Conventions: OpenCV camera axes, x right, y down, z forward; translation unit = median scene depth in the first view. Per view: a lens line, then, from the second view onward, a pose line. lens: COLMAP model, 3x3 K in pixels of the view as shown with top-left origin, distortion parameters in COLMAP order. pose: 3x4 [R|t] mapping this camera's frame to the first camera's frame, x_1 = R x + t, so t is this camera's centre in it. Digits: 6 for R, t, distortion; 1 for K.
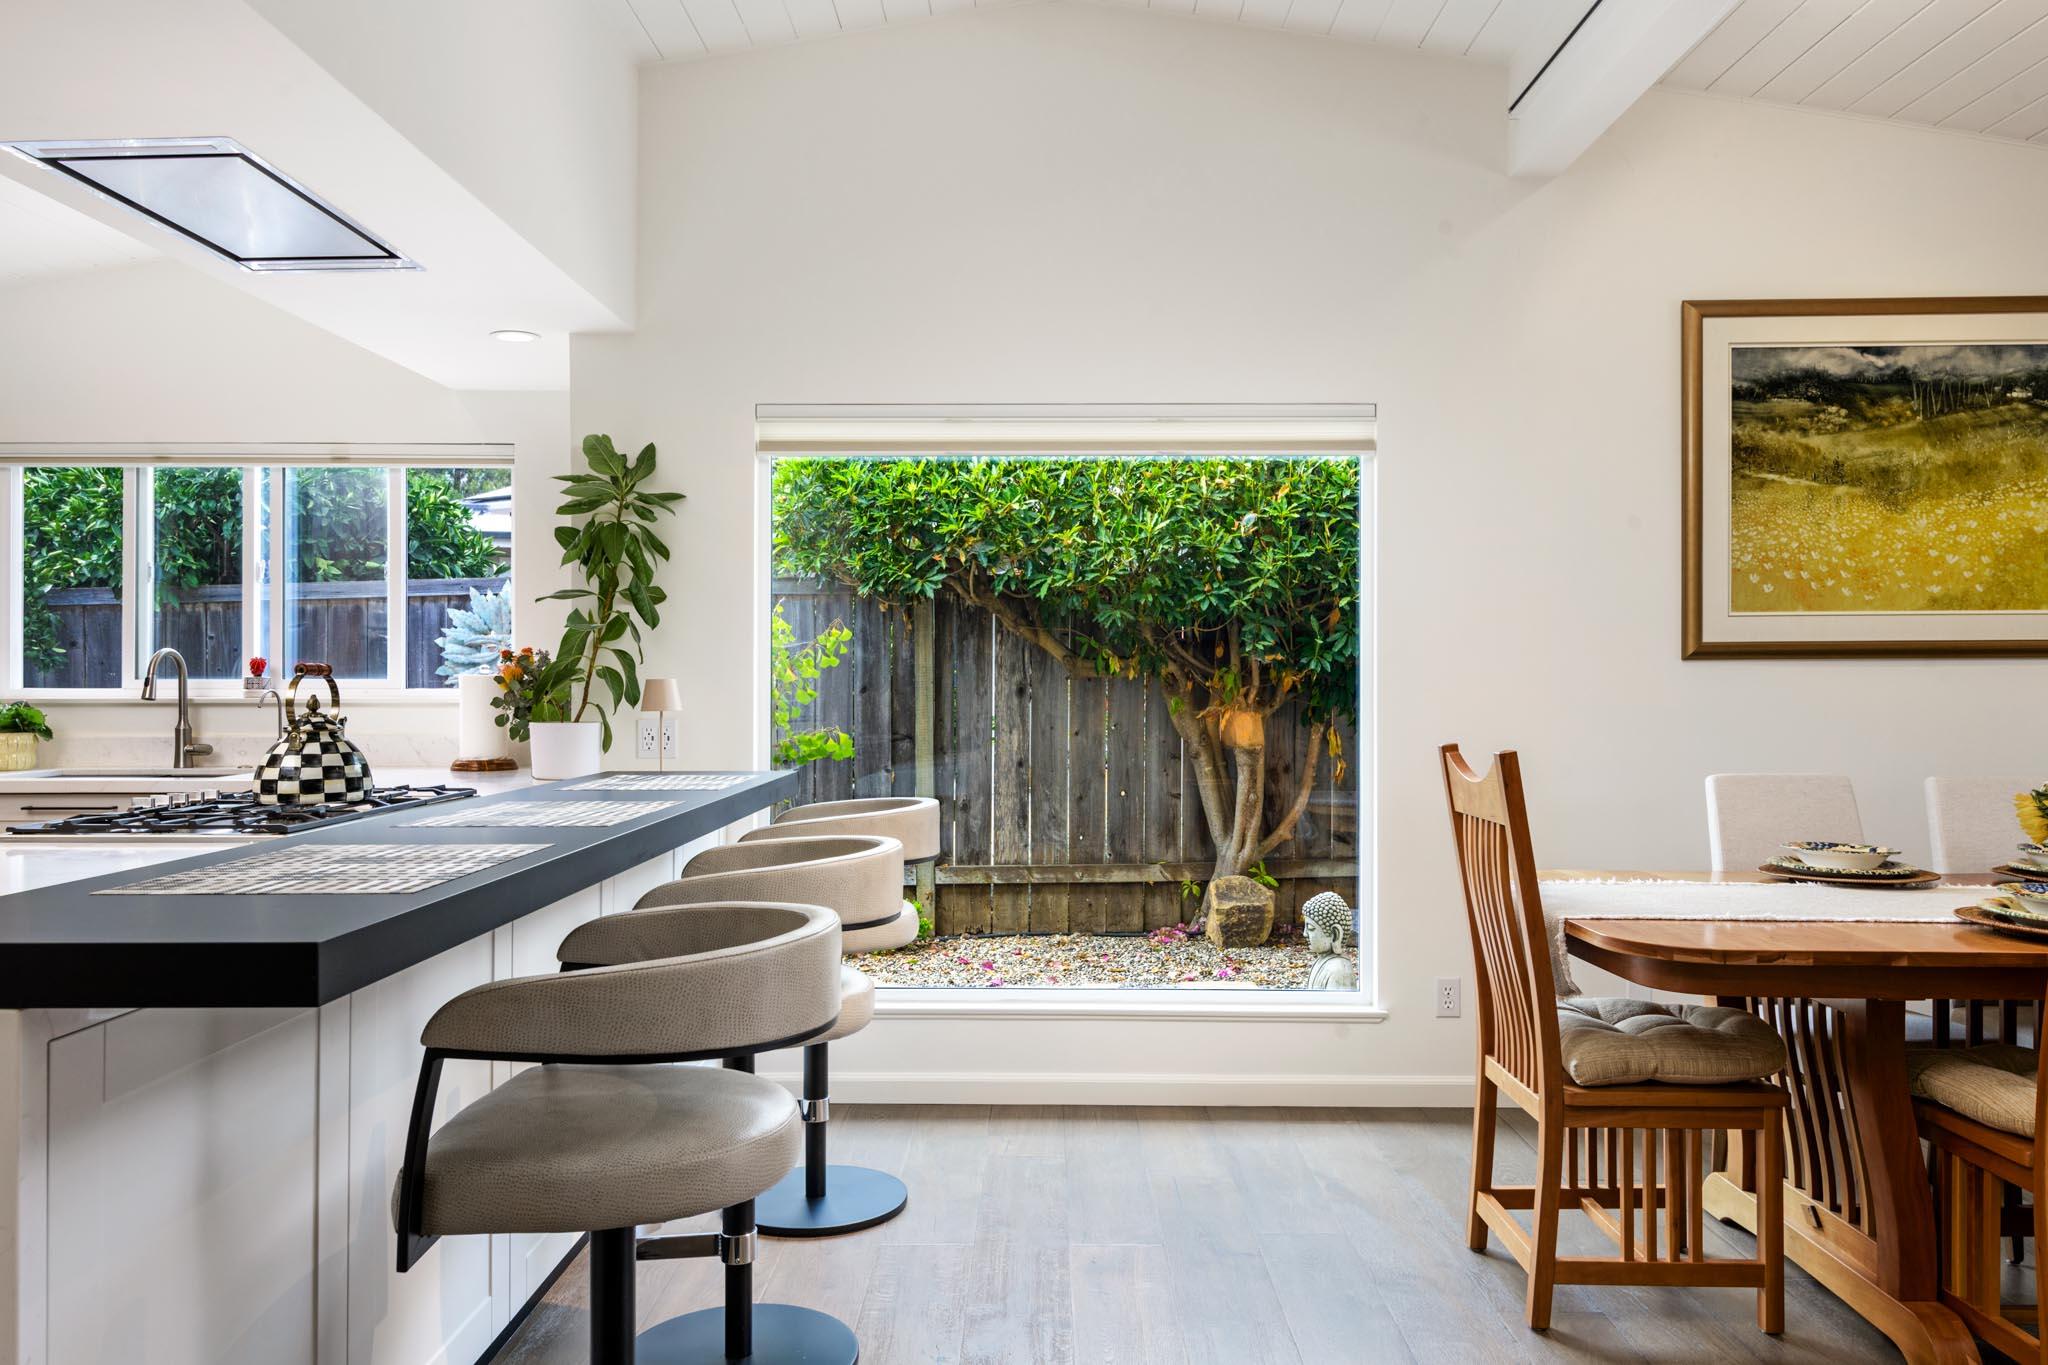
lens RADIAL K [[1486.3, 0, 1025.1], [0, 1486.3, 676.2], [0, 0, 1]] dist [0.027141, -0.011720]
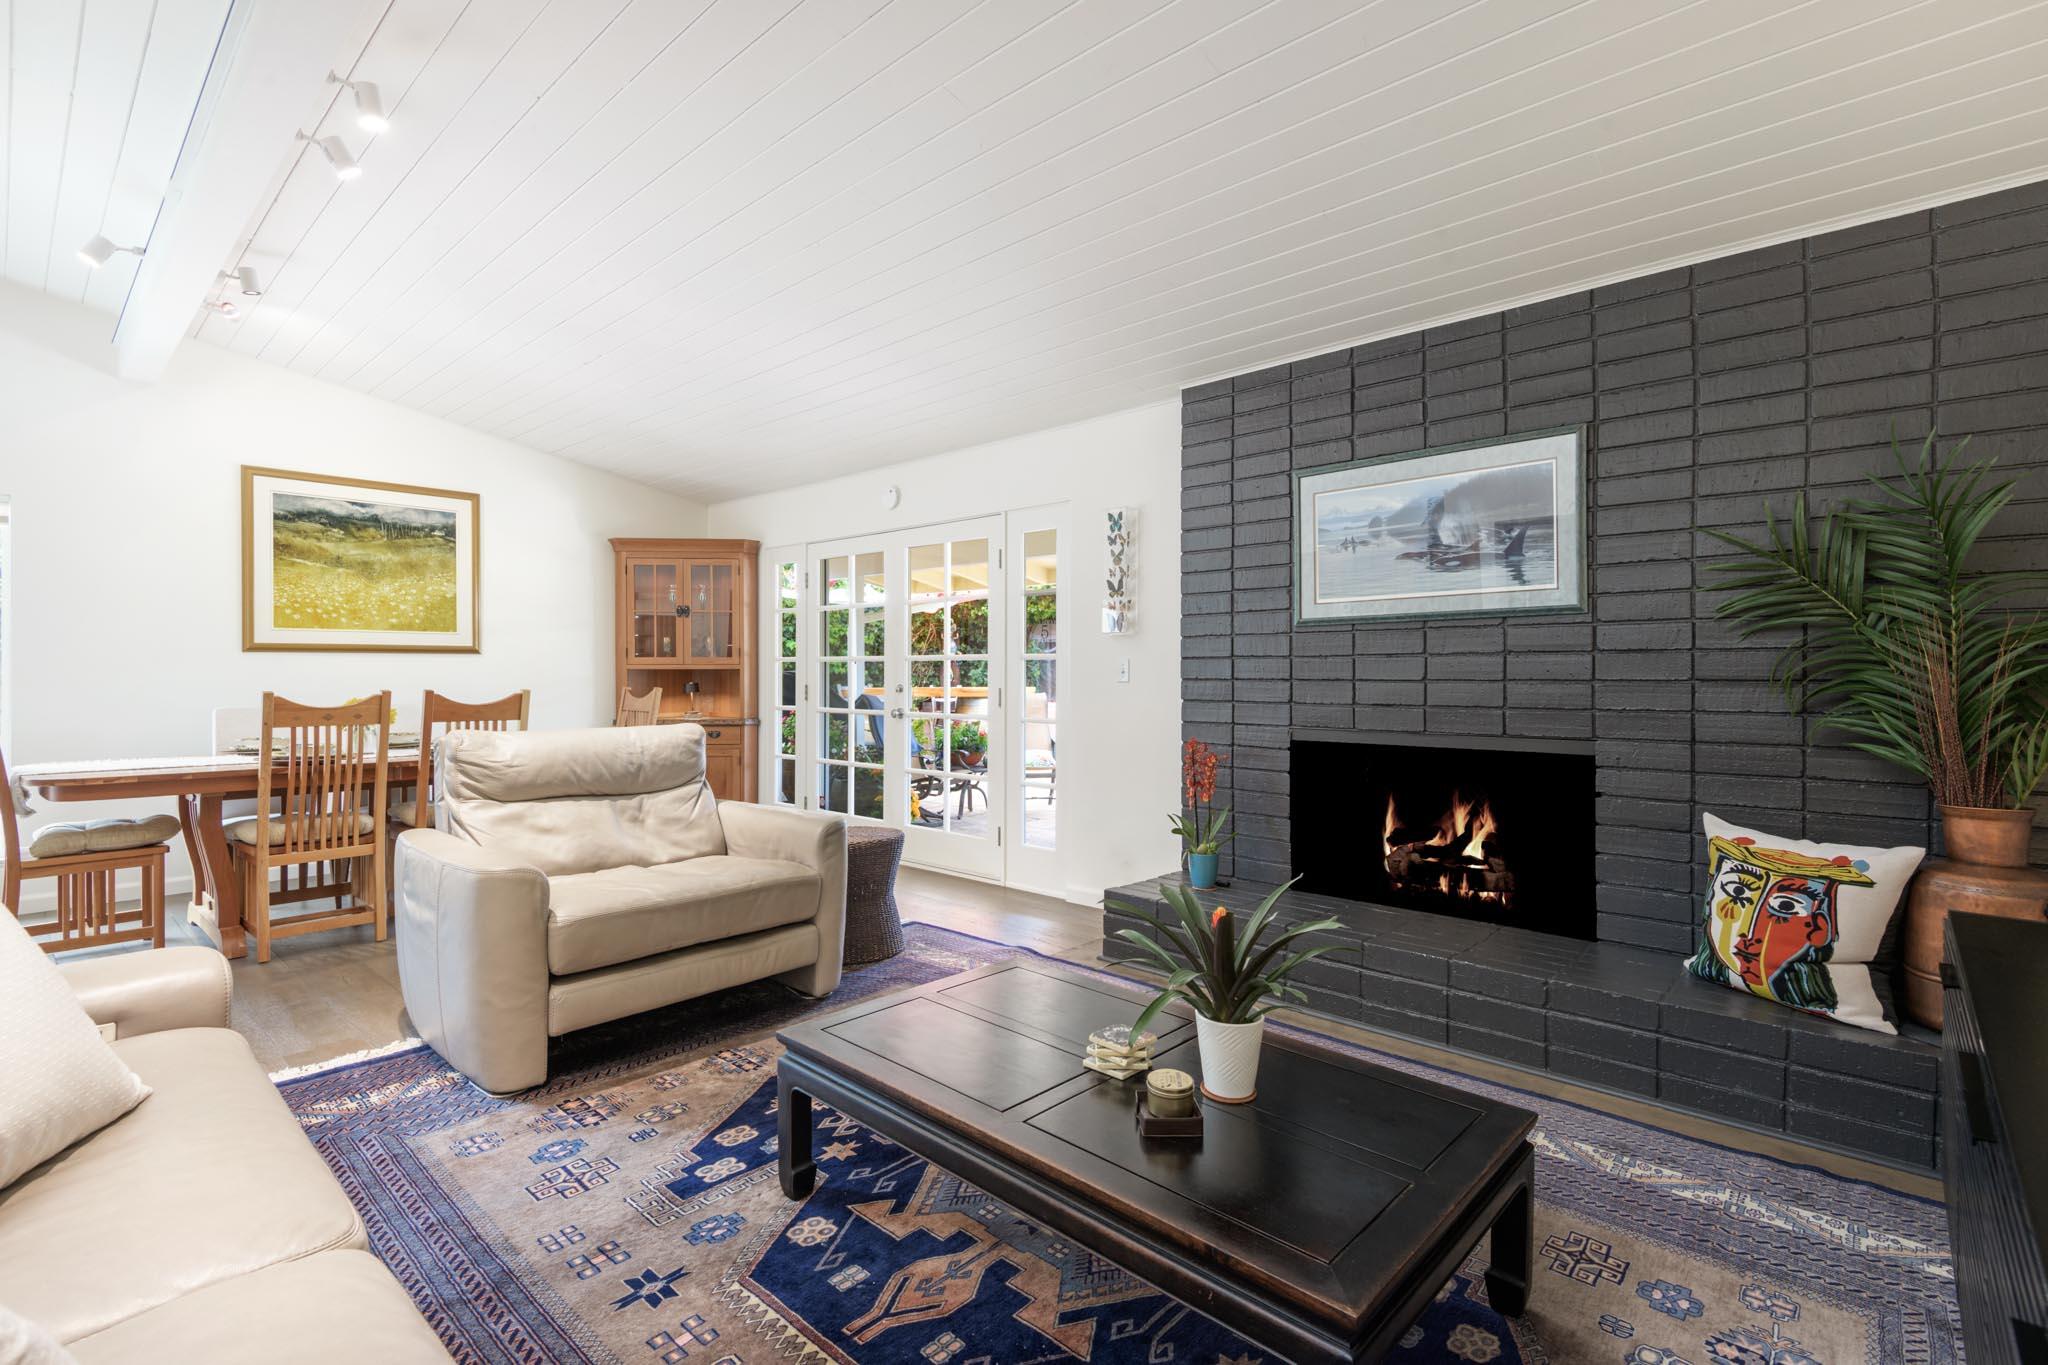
lens RADIAL K [[935.7, 0, 1027.3], [0, 935.7, 673.2], [0, 0, 1]] dist [0.024123, -0.014940]
pose [[0.659042, 0.001965, 0.752104, 0.191734], [-0.002360, 0.999997, -0.000544, 0.014821], [-0.752103, -0.001417, 0.659045, -0.553506]]
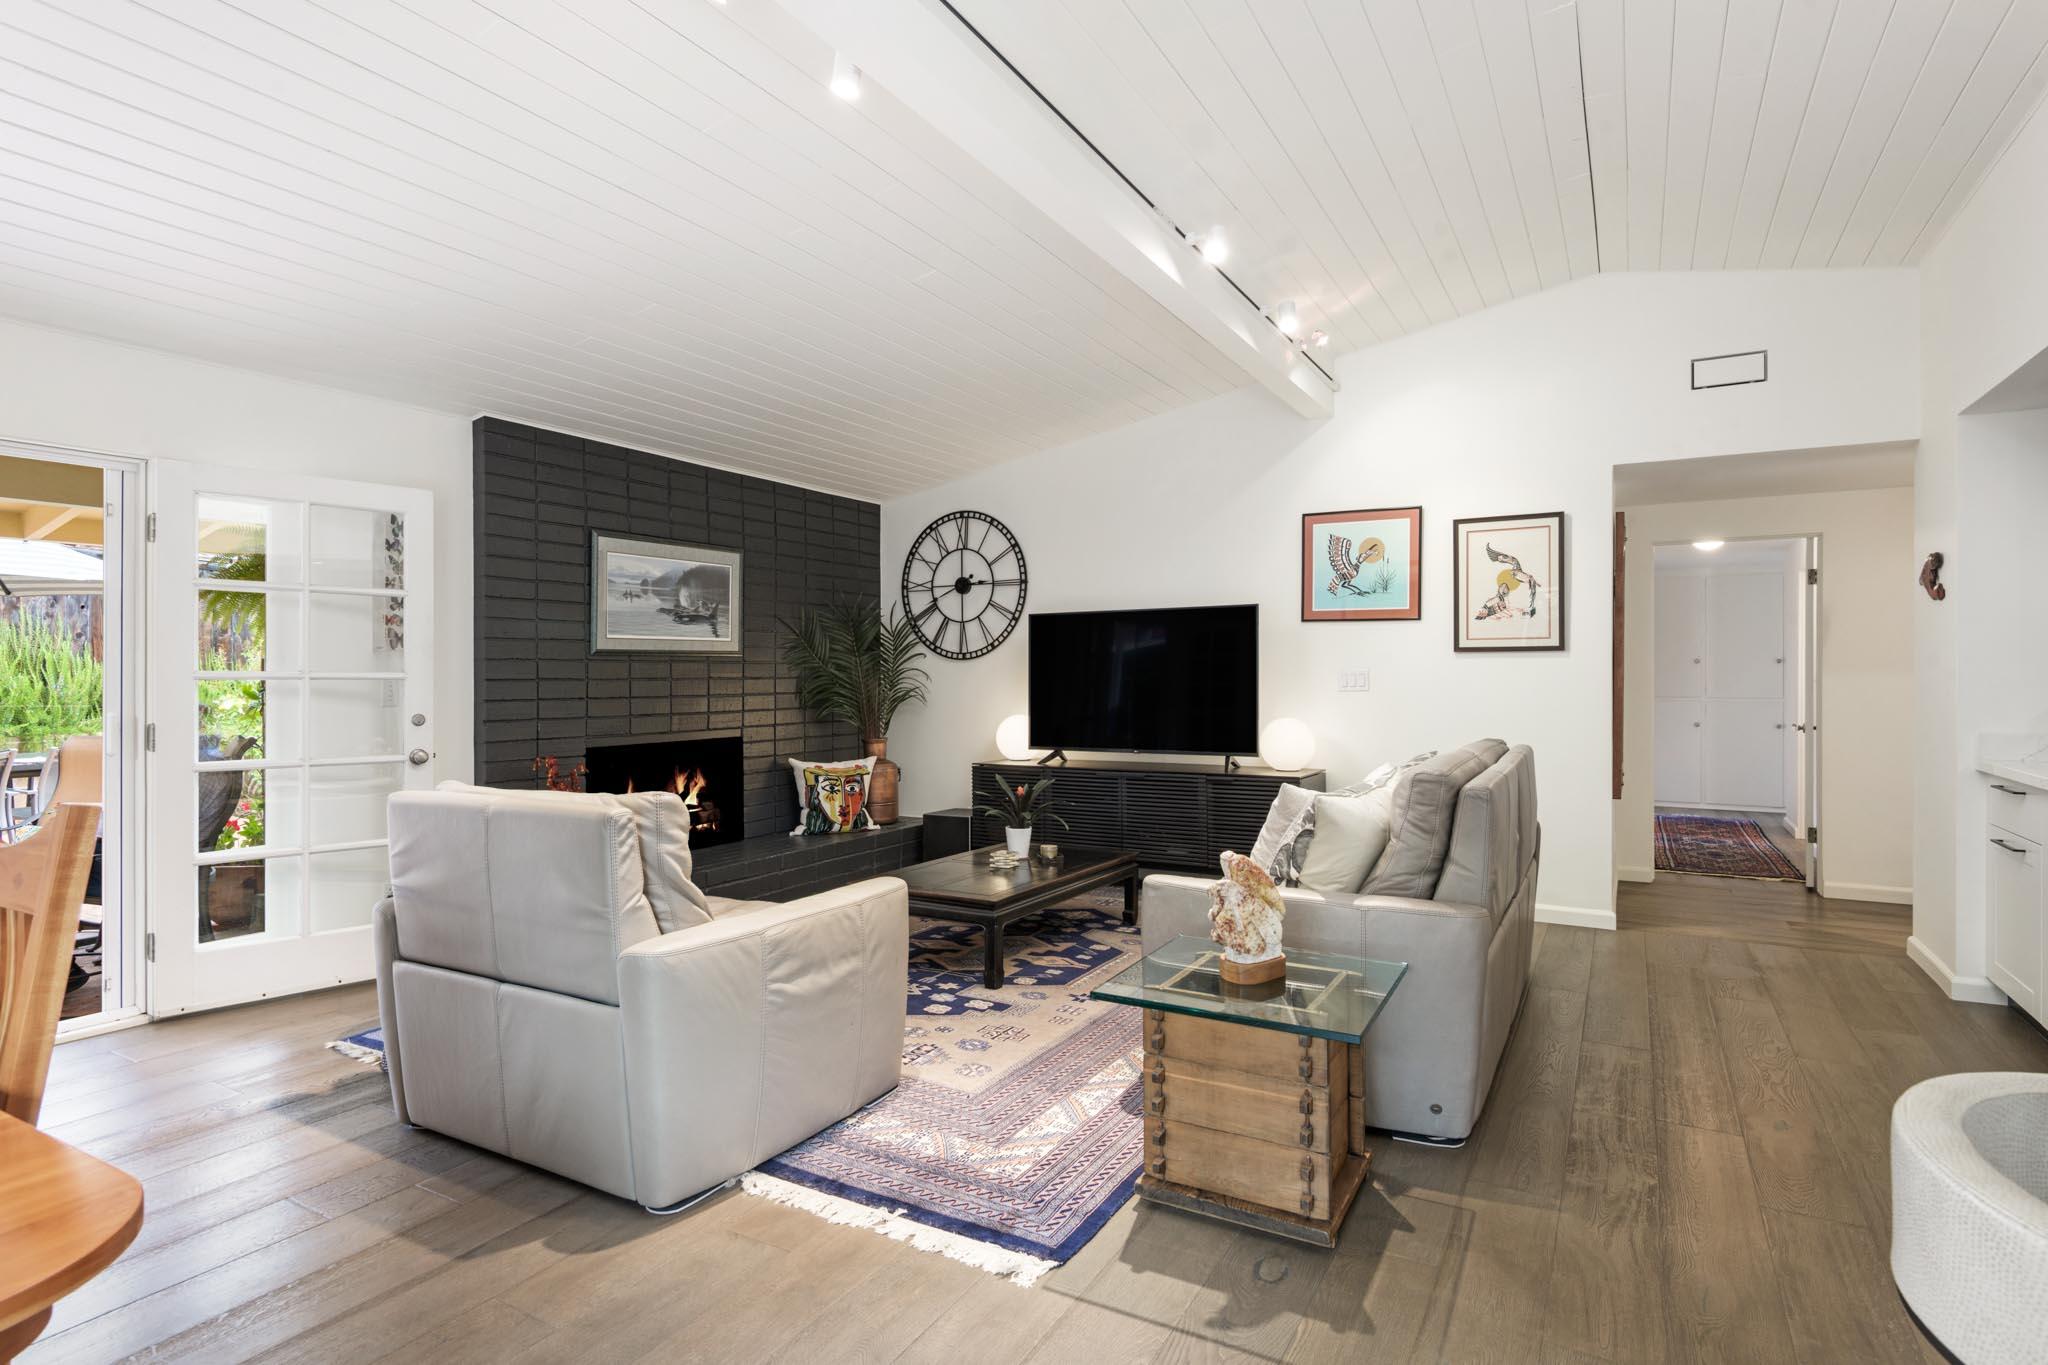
lens RADIAL K [[1051.9, 0, 1021.3], [0, 1051.9, 683.3], [0, 0, 1]] dist [0.012230, -0.000809]
pose [[-0.873228, 0.000179, 0.487312, -0.013544], [0.003418, 0.999978, 0.005758, -0.003167], [-0.487300, 0.006694, -0.873209, 0.680244]]
